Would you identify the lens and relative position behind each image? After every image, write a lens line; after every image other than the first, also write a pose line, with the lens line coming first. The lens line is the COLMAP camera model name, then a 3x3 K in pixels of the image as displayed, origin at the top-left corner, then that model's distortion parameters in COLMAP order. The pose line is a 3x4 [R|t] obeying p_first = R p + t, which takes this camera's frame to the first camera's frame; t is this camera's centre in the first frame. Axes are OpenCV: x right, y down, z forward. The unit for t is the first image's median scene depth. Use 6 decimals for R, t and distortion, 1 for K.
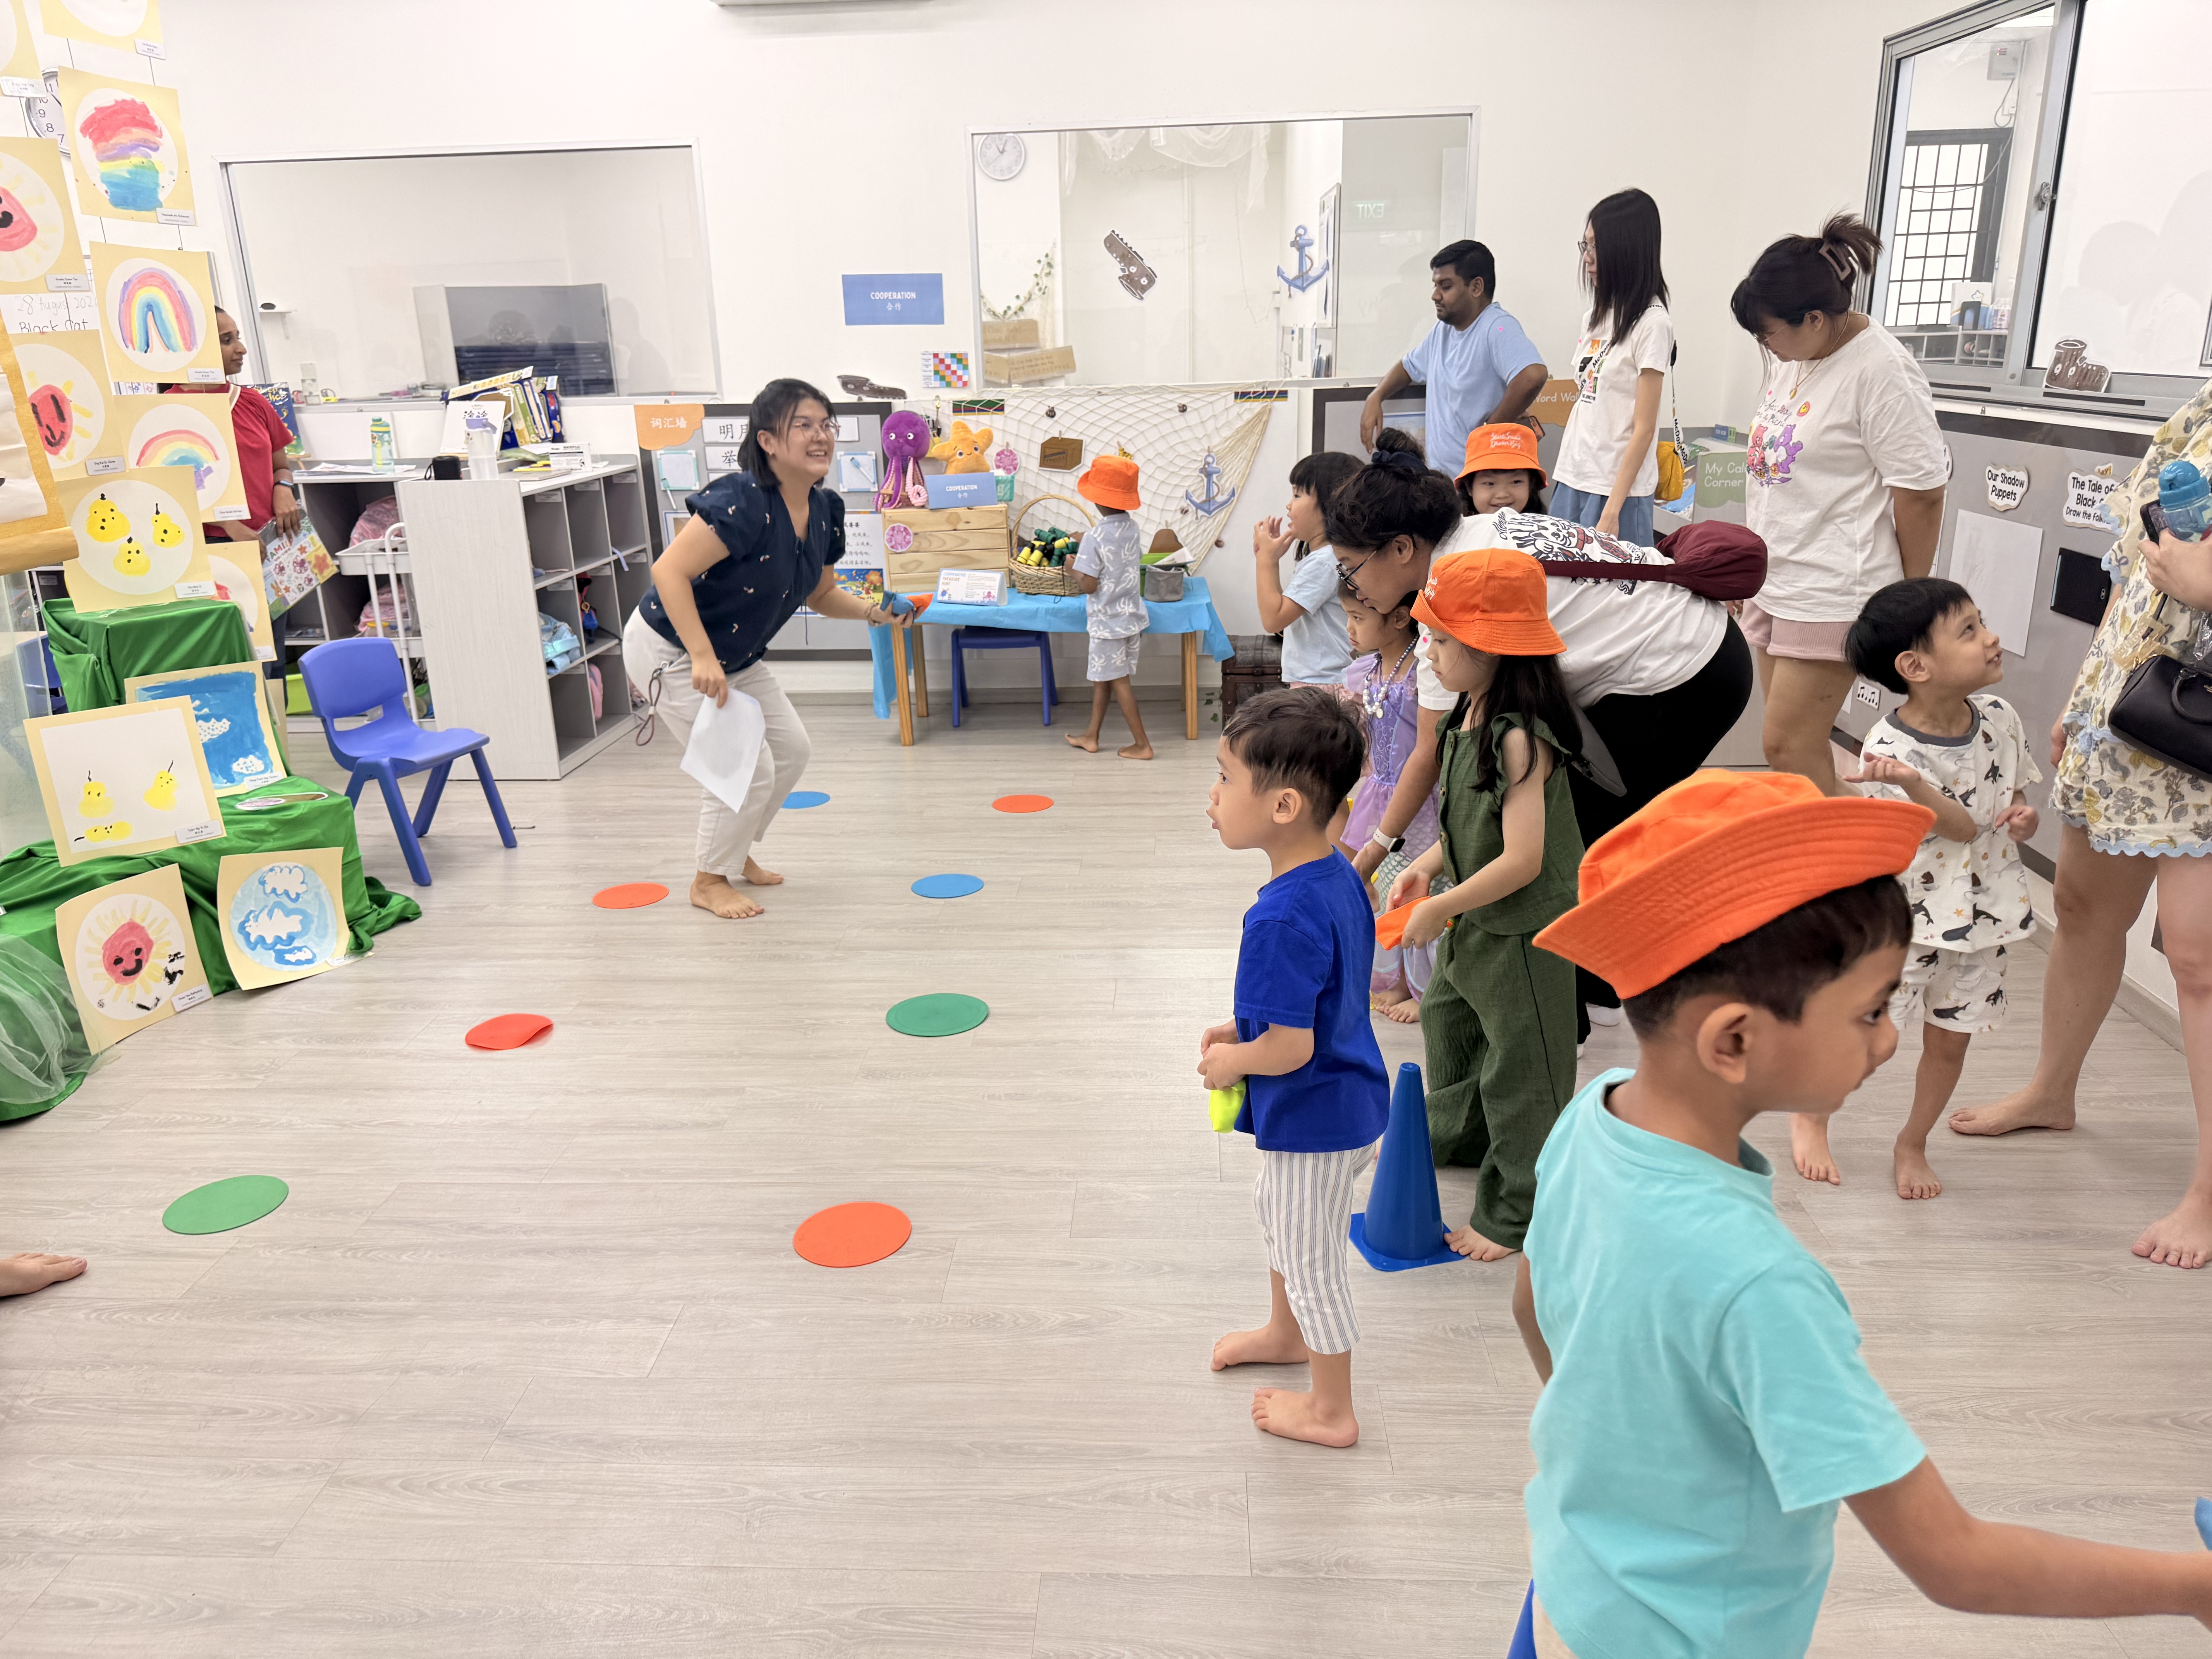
lens RADIAL K [[1550.5, 0, 1098.5], [0, 1550.5, 848.4], [0, 0, 1]] dist [0.067715, -0.079244]
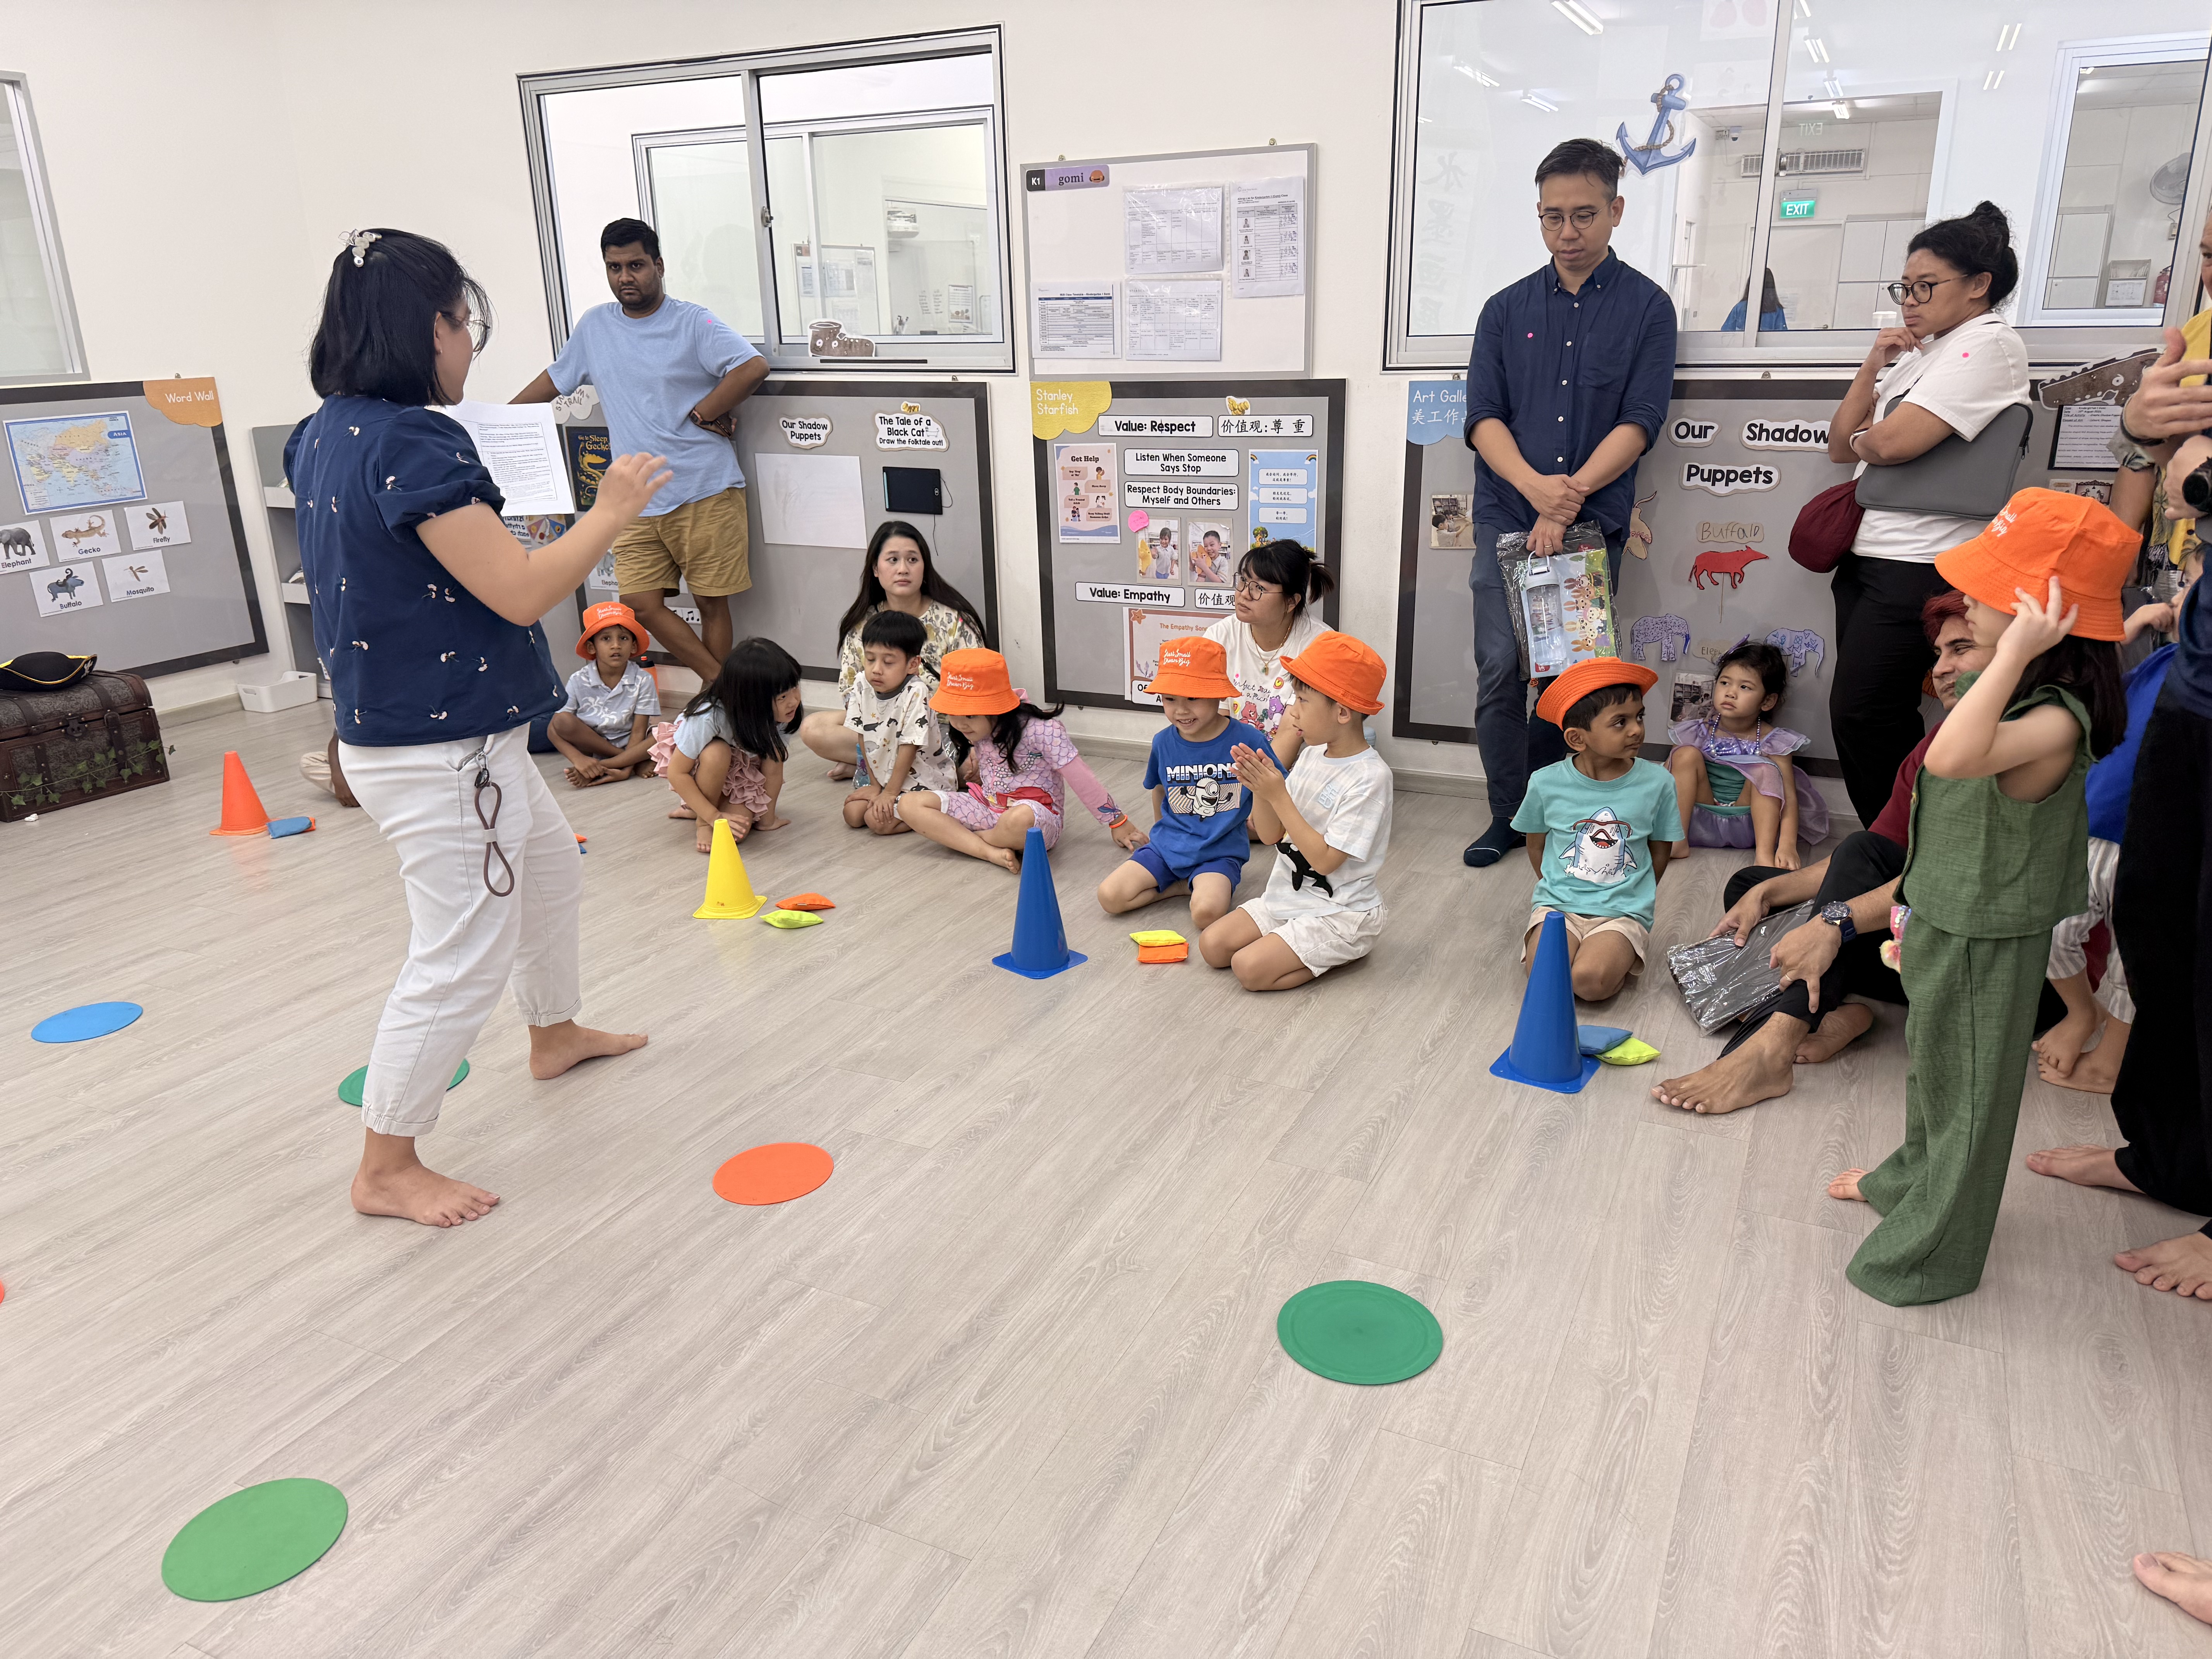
lens RADIAL K [[1550.5, 0, 1105.7], [0, 1550.5, 845.9], [0, 0, 1]] dist [0.067715, -0.079244]
pose [[0.380649, -0.276752, 0.882335, -0.405873], [0.303024, 0.938811, 0.163738, -0.021173], [-0.873661, 0.205041, 0.441220, 0.154140]]
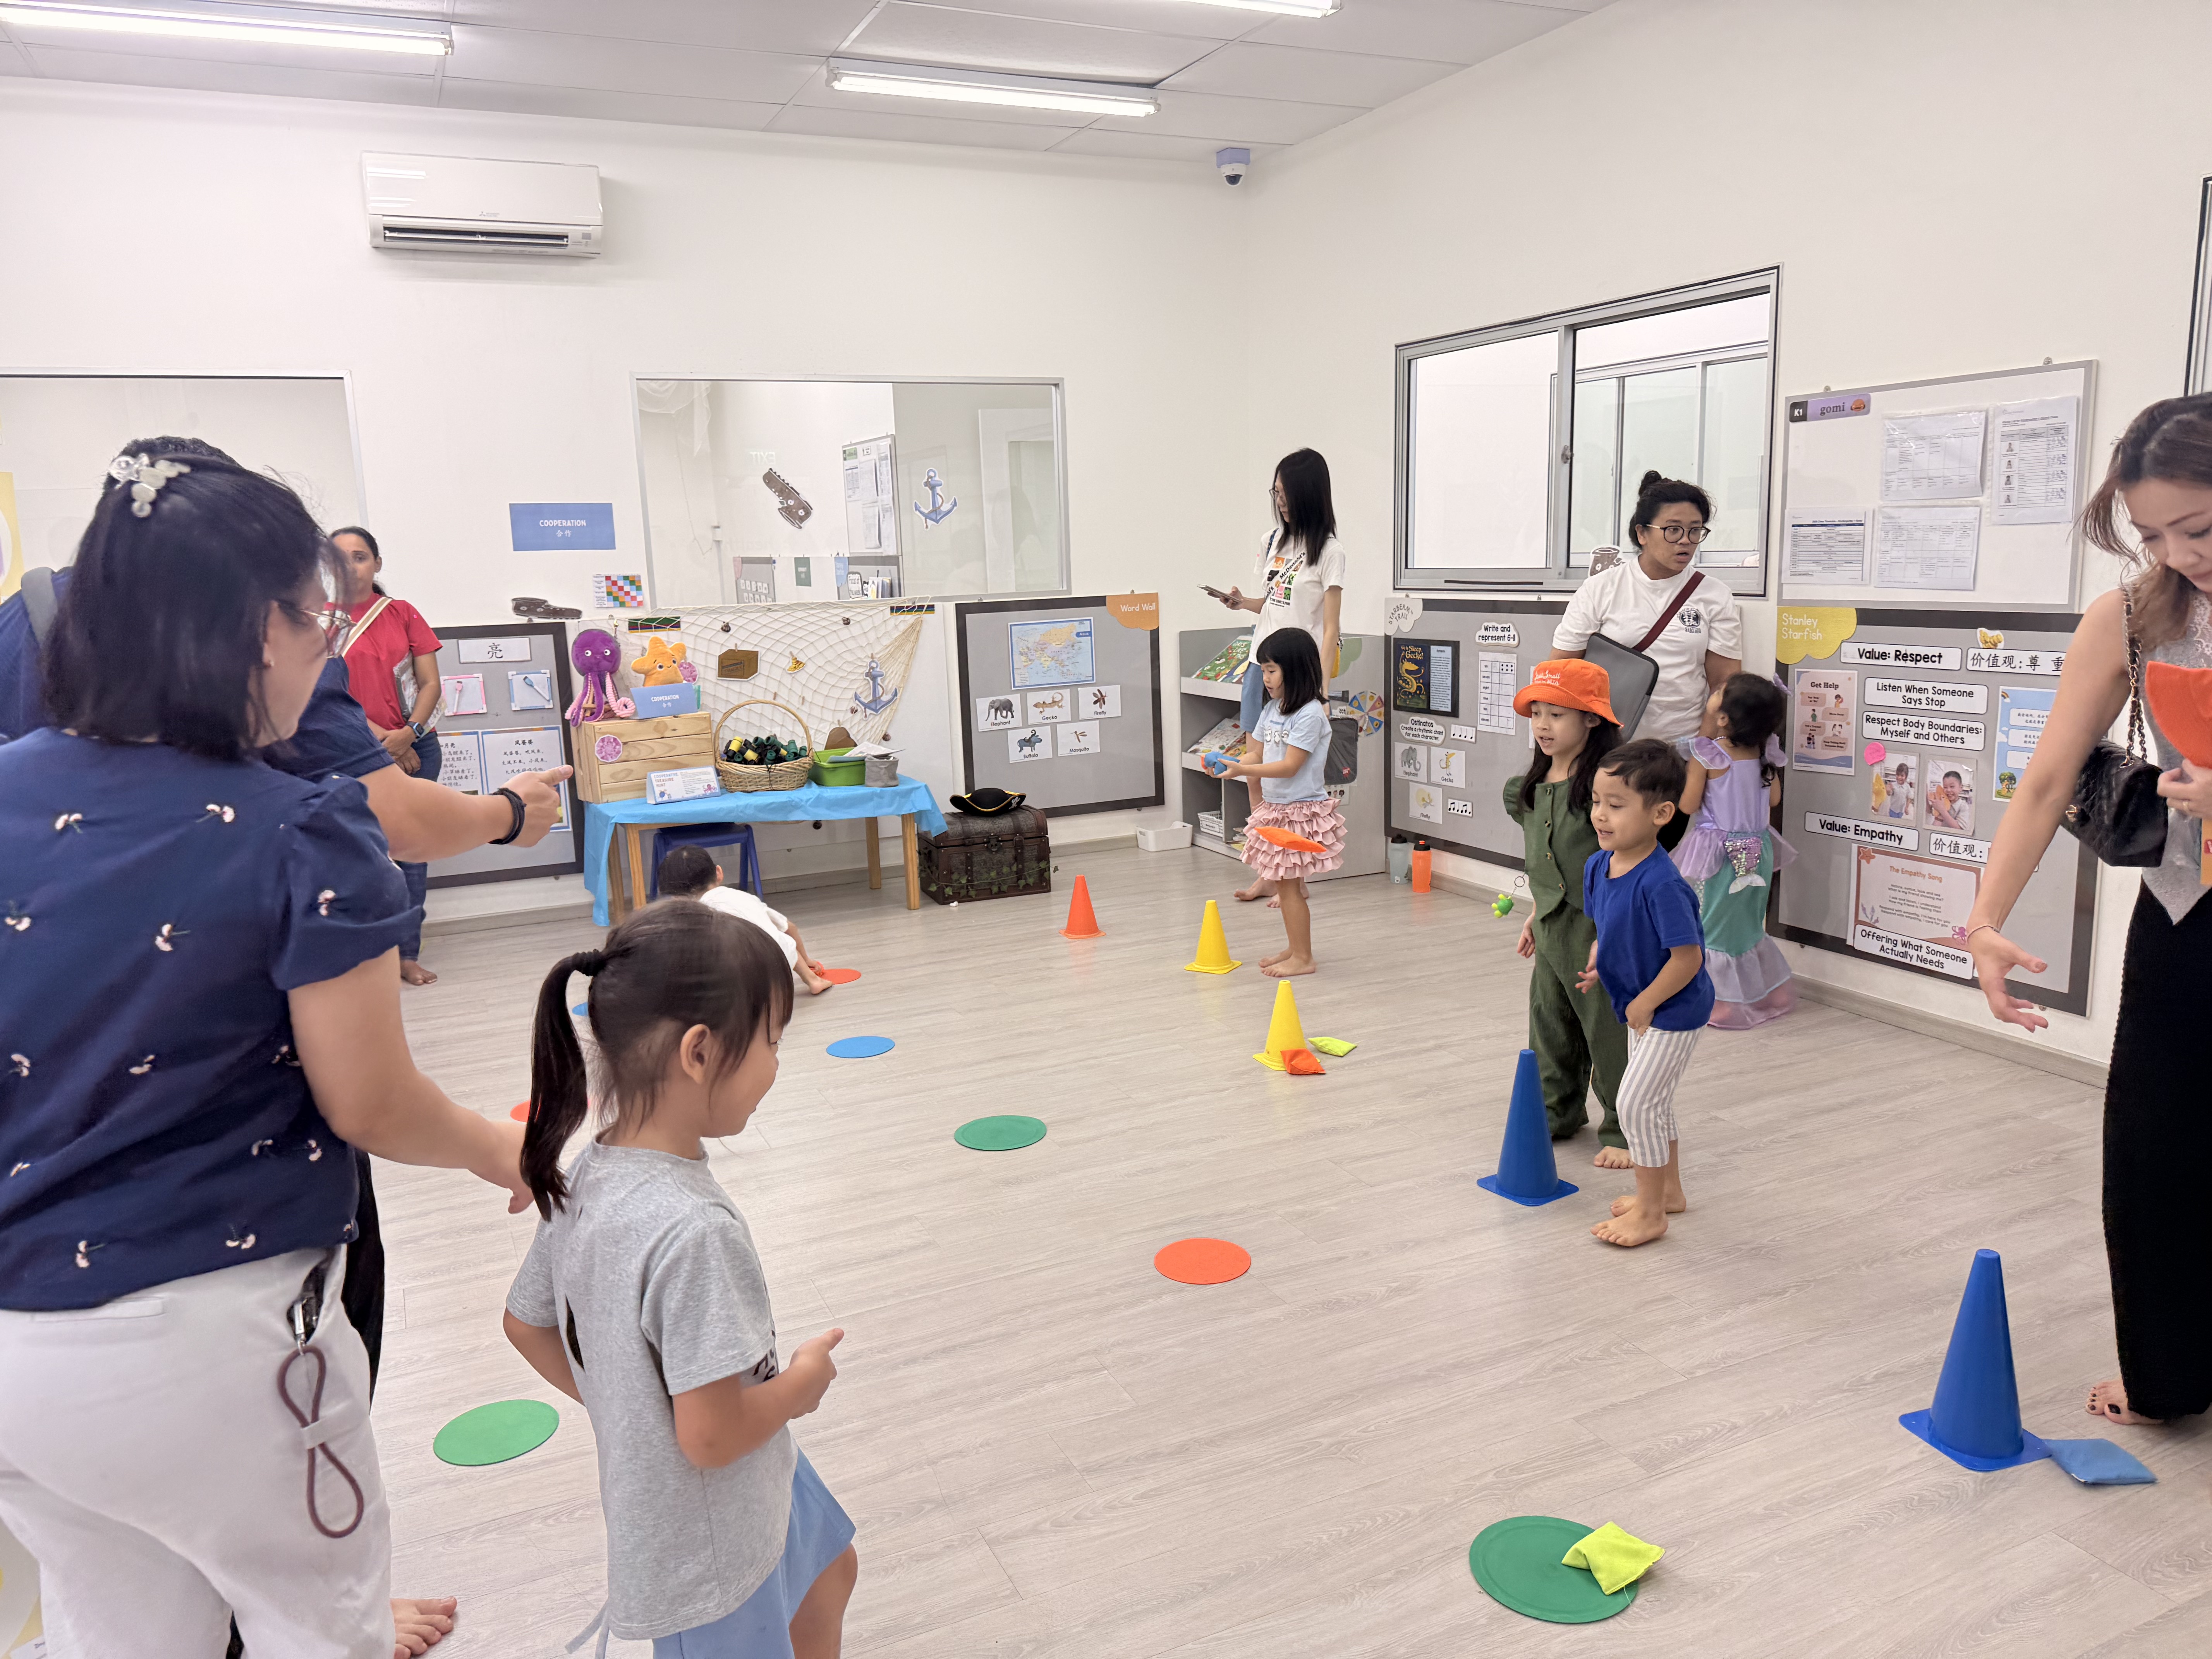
lens RADIAL K [[1550.5, 0, 1085.8], [0, 1550.5, 827.8], [0, 0, 1]] dist [0.067715, -0.079244]
pose [[0.878595, -0.087526, 0.469478, -0.329834], [0.160504, 0.979996, -0.117671, 0.020557], [-0.449787, 0.178738, 0.875068, -0.022598]]
